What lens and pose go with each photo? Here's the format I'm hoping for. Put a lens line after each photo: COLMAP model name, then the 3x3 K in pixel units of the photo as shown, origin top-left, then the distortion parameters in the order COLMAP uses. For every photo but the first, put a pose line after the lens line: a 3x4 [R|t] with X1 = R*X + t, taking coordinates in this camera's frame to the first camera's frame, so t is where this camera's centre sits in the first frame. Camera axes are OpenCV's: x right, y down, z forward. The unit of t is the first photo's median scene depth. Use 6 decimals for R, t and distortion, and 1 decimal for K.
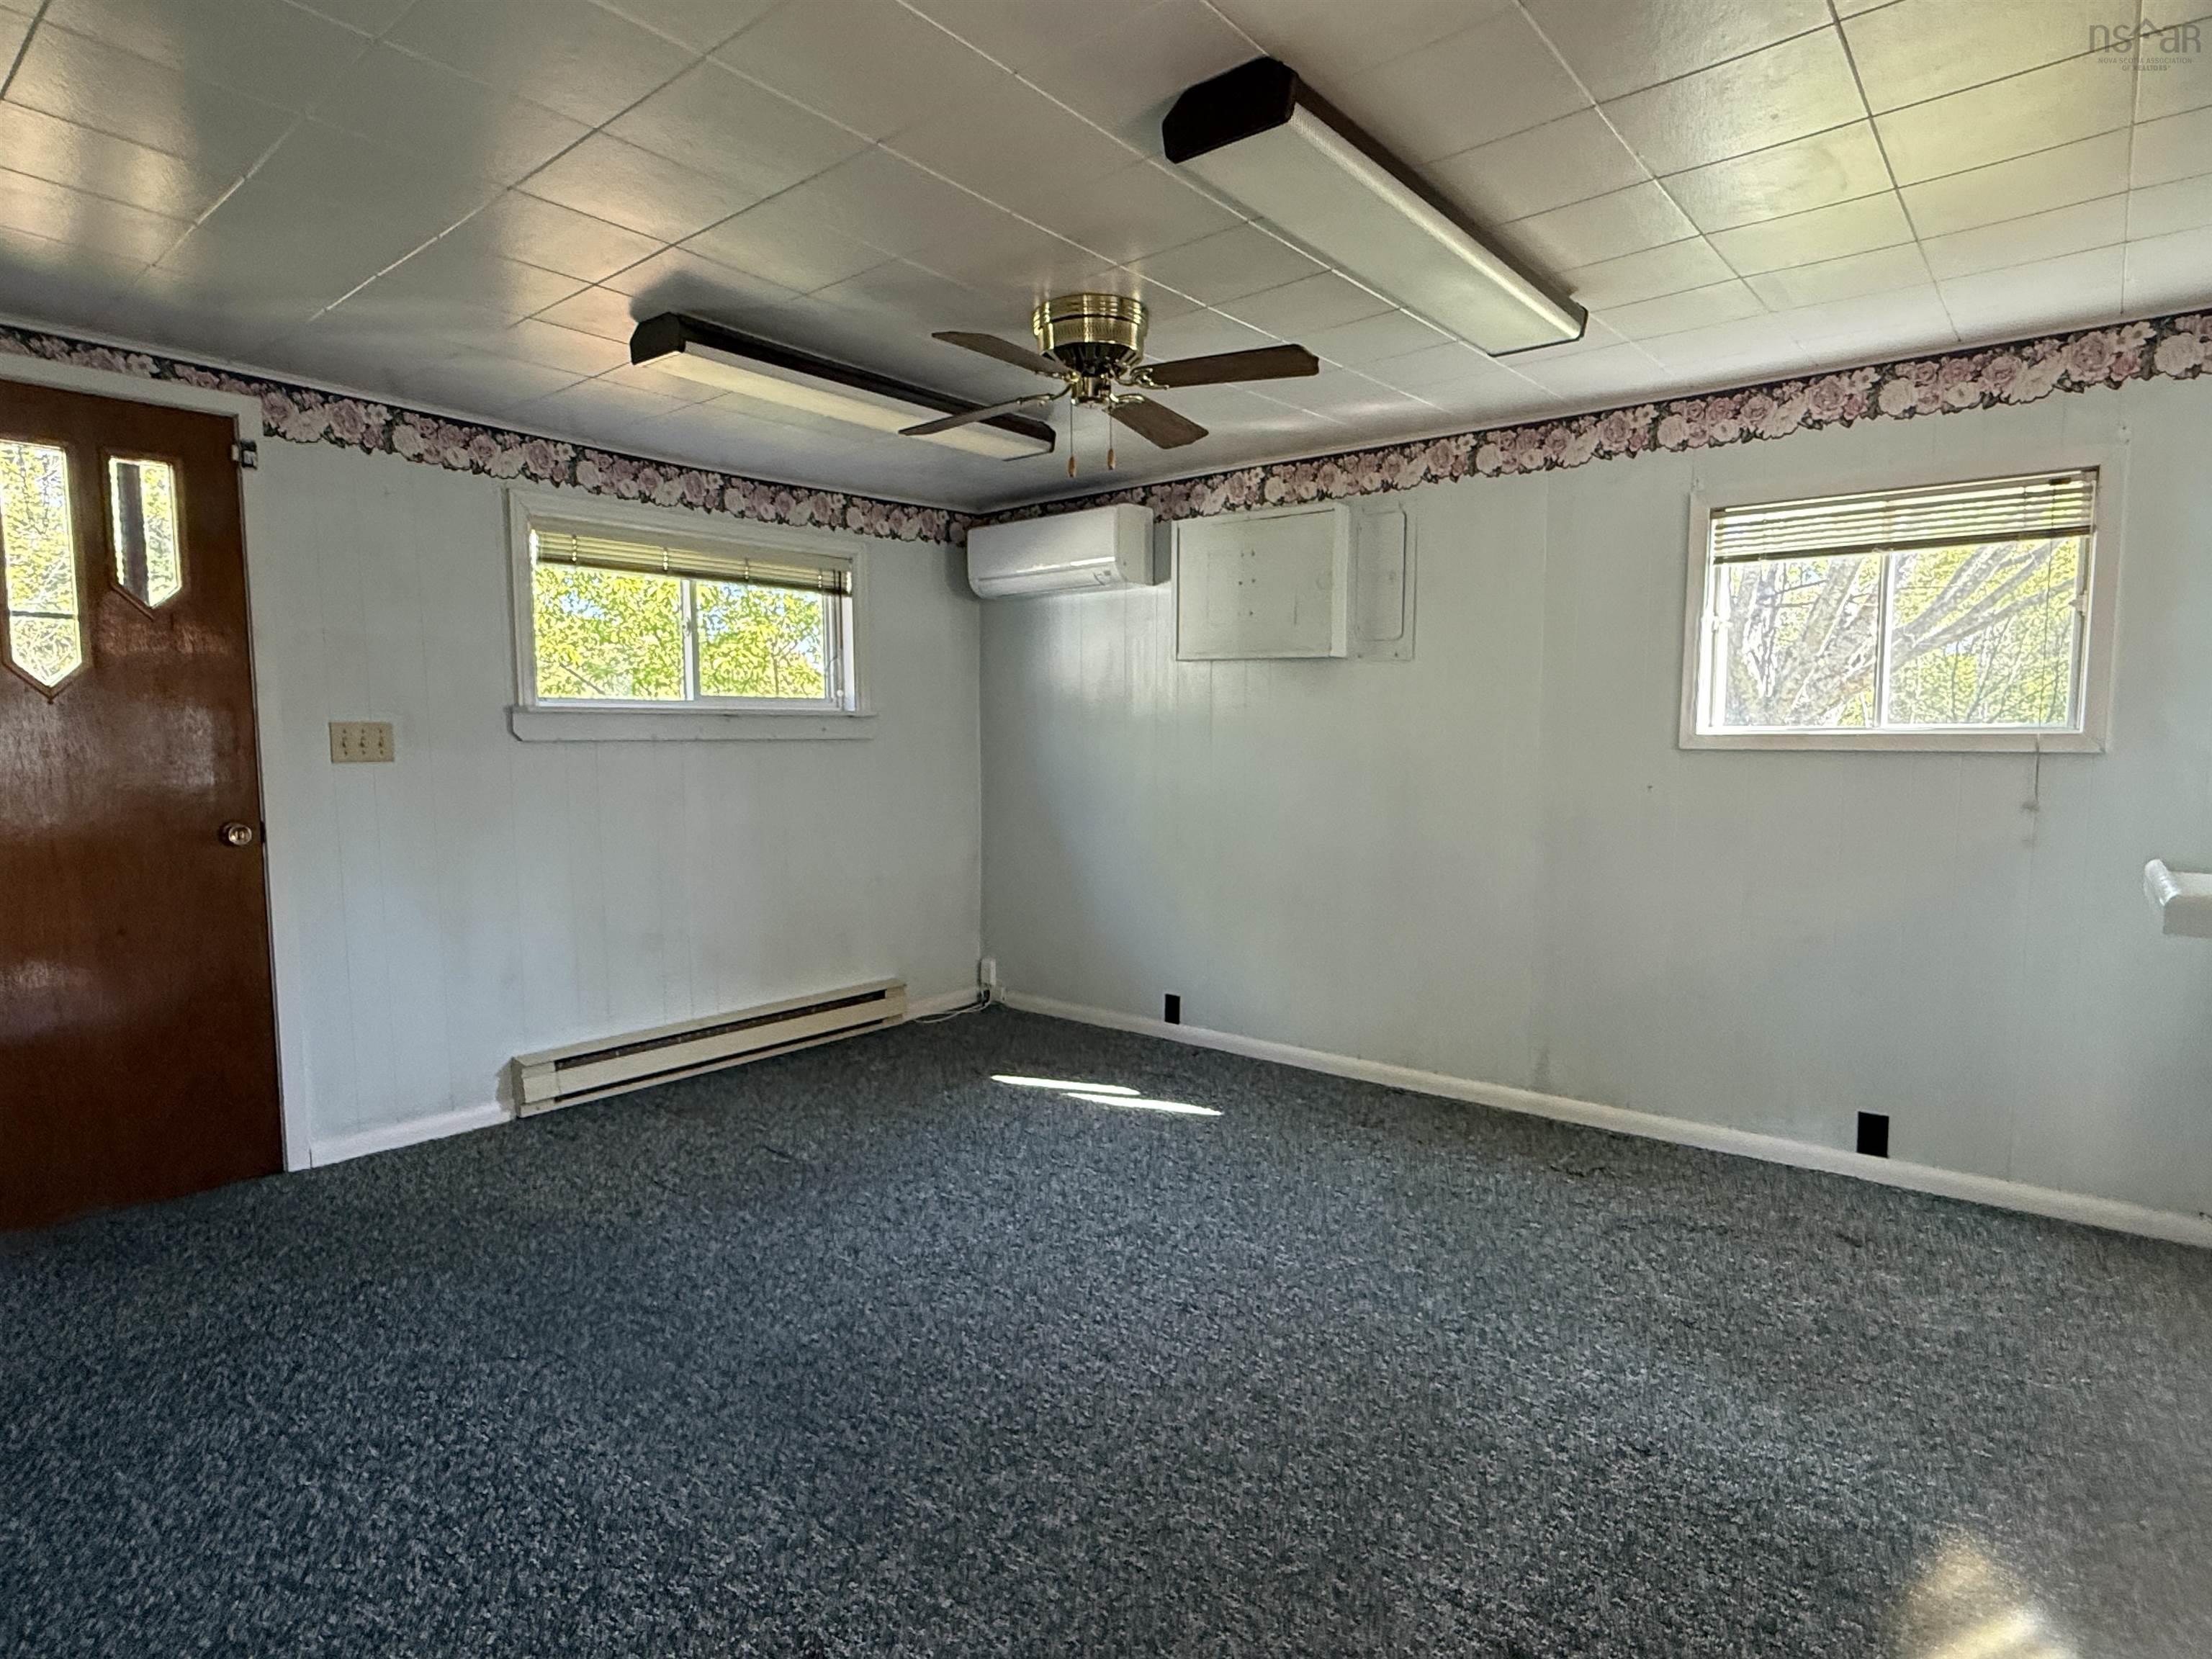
lens RADIAL K [[1171.2, 0, 1103.9], [0, 1171.2, 828.1], [0, 0, 1]] dist [0.038901, -0.002494]
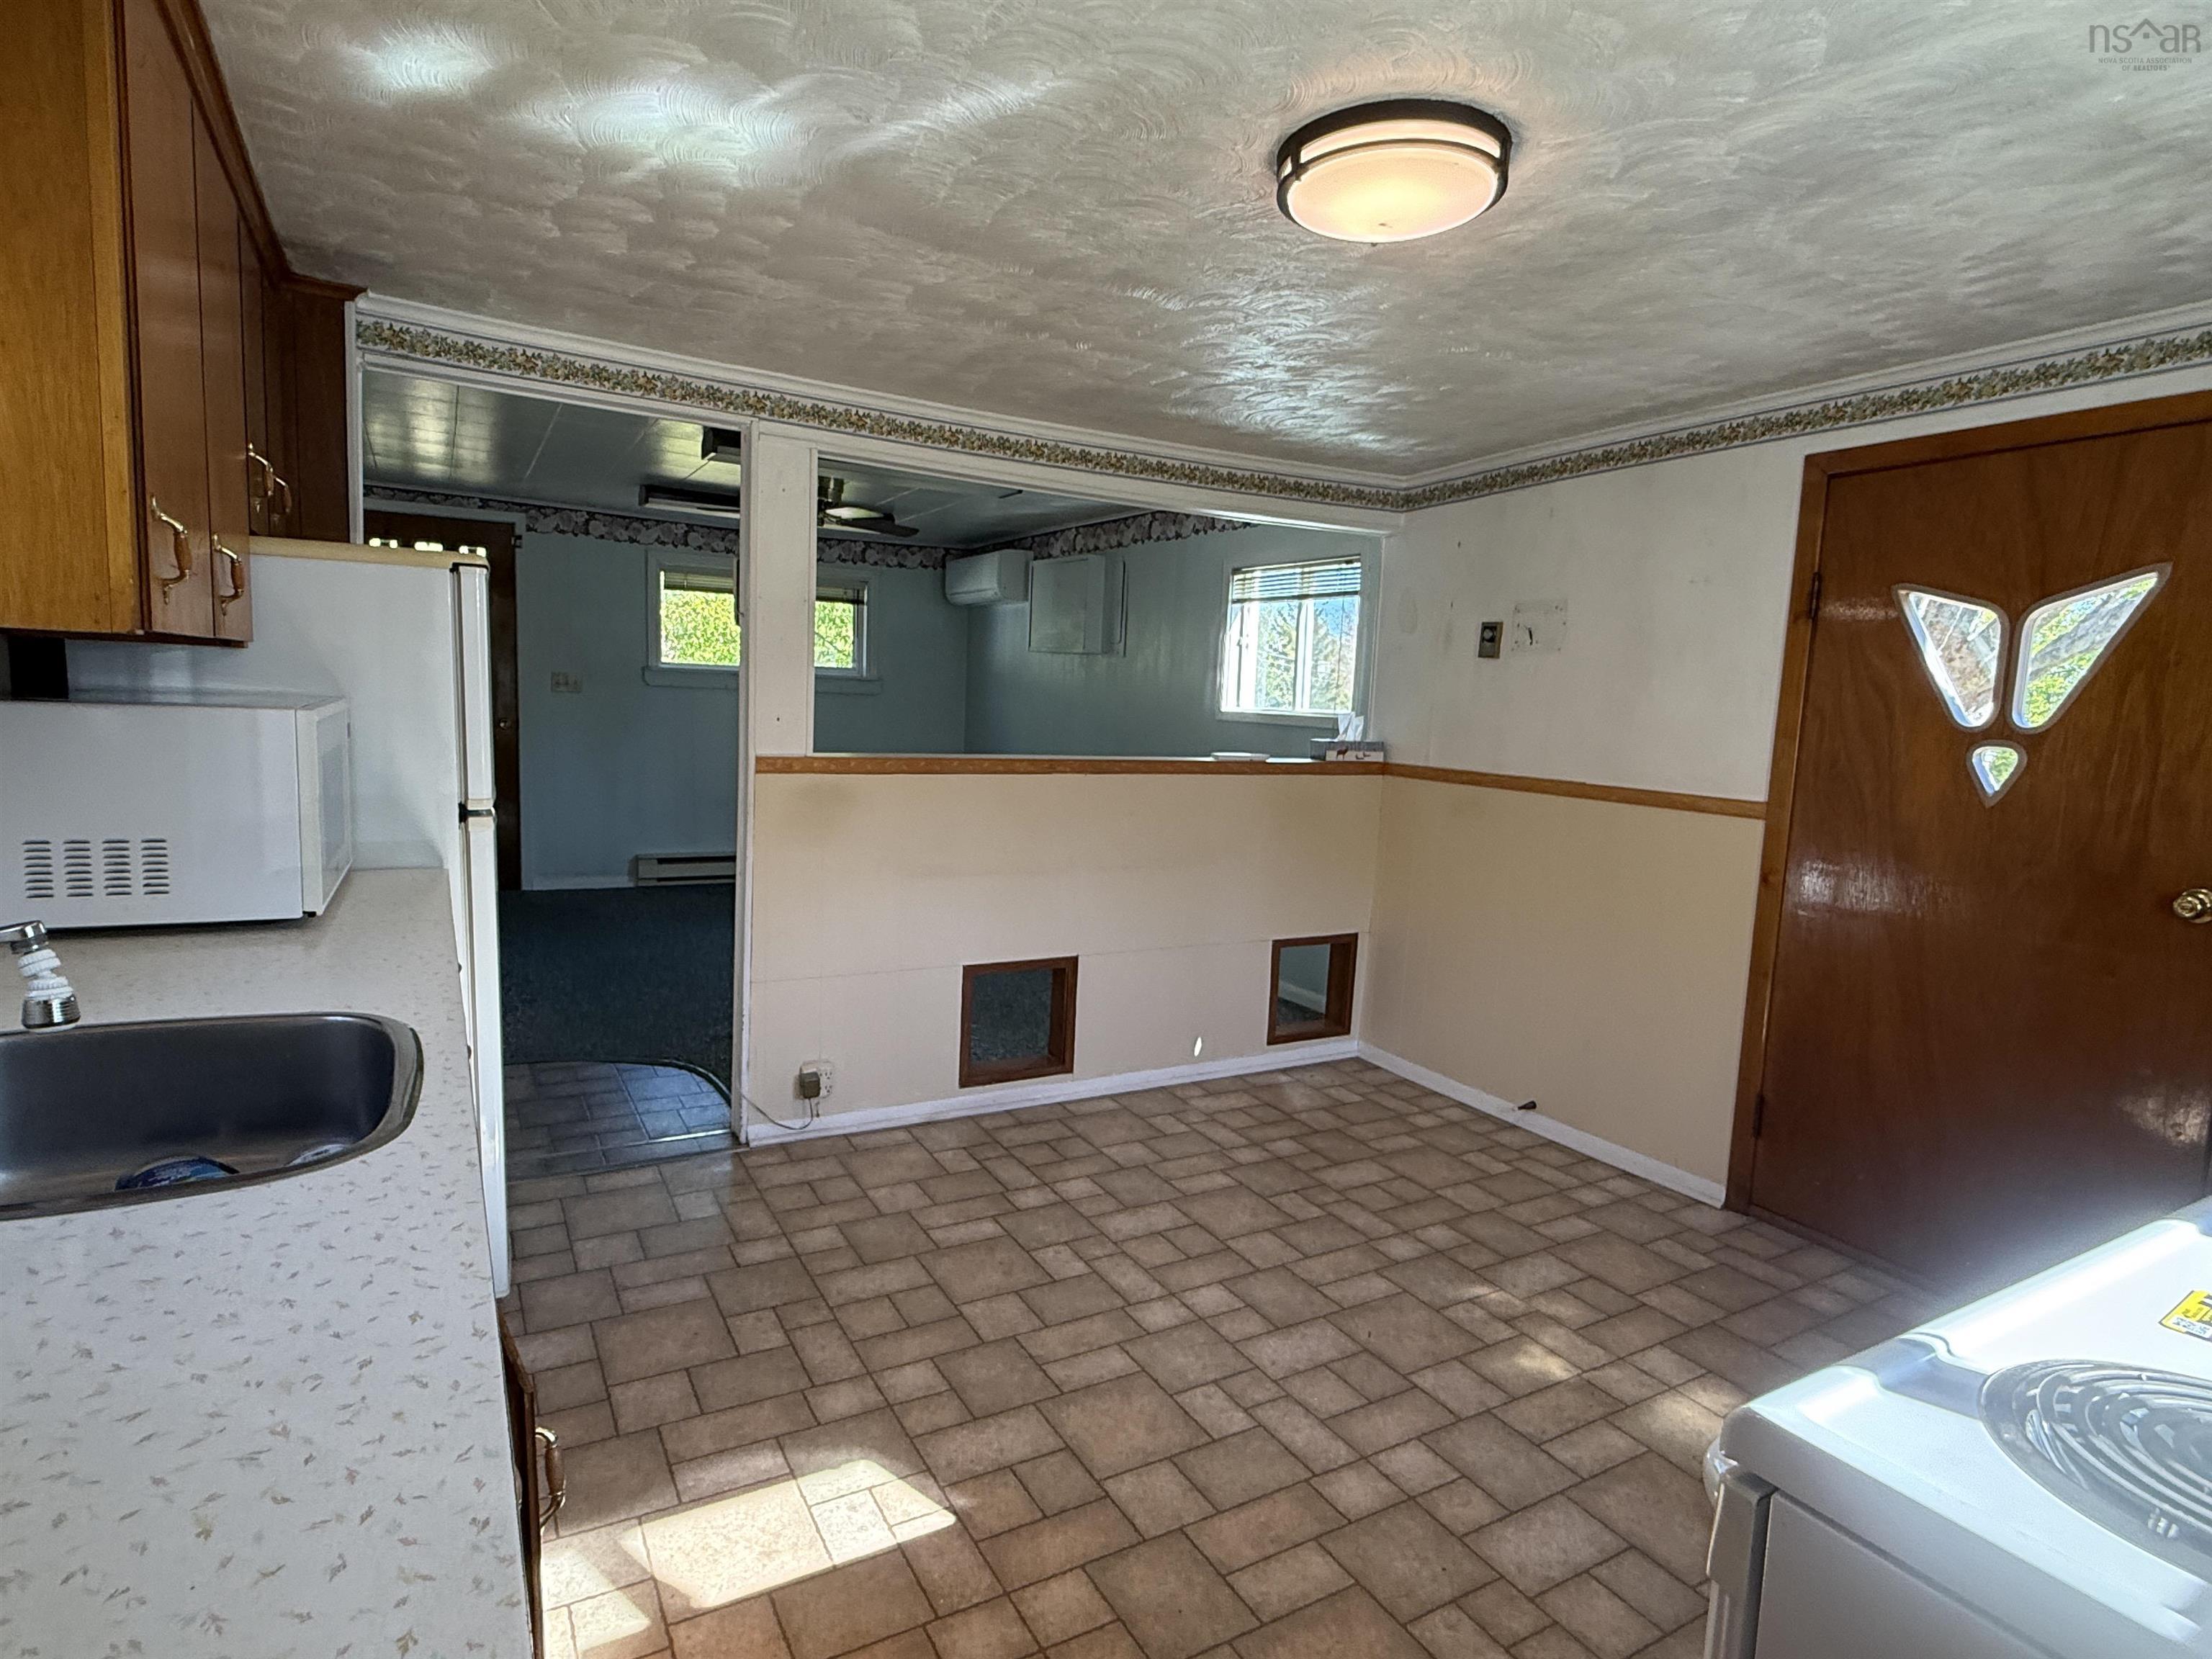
lens RADIAL K [[1171.2, 0, 1126.6], [0, 1171.2, 831.0], [0, 0, 1]] dist [0.038901, -0.002494]
pose [[0.947425, 0.072658, -0.311619, 0.896985], [-0.064470, 0.997251, 0.036512, 0.041619], [0.313415, -0.014502, 0.949506, -0.584525]]
